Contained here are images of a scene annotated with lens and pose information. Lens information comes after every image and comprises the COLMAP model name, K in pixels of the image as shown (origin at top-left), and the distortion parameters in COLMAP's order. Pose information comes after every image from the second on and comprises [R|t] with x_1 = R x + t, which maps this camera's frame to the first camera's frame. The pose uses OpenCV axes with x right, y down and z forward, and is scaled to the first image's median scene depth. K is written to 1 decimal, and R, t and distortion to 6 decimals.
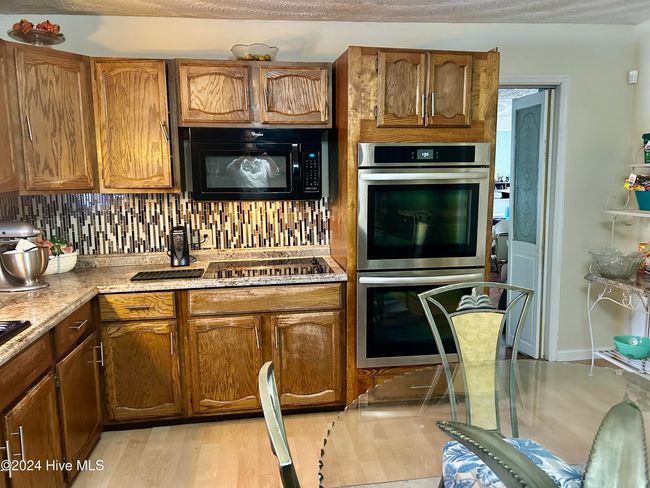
lens RADIAL K [[492.7, 0, 330.5], [0, 492.7, 245.2], [0, 0, 1]] dist [0.051138, -0.056223]
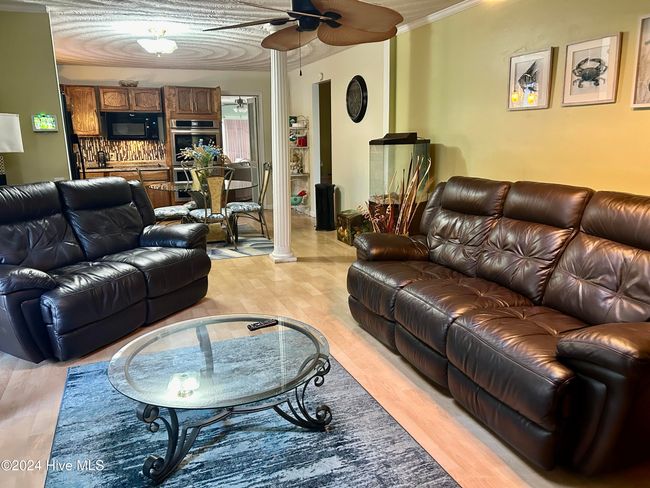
lens RADIAL K [[492.7, 0, 318.1], [0, 492.7, 241.2], [0, 0, 1]] dist [0.051138, -0.056223]
pose [[0.979042, -0.038234, 0.200038, 0.272282], [0.022435, 0.996489, 0.080660, 0.260695], [-0.202419, -0.074482, 0.976462, -1.869052]]
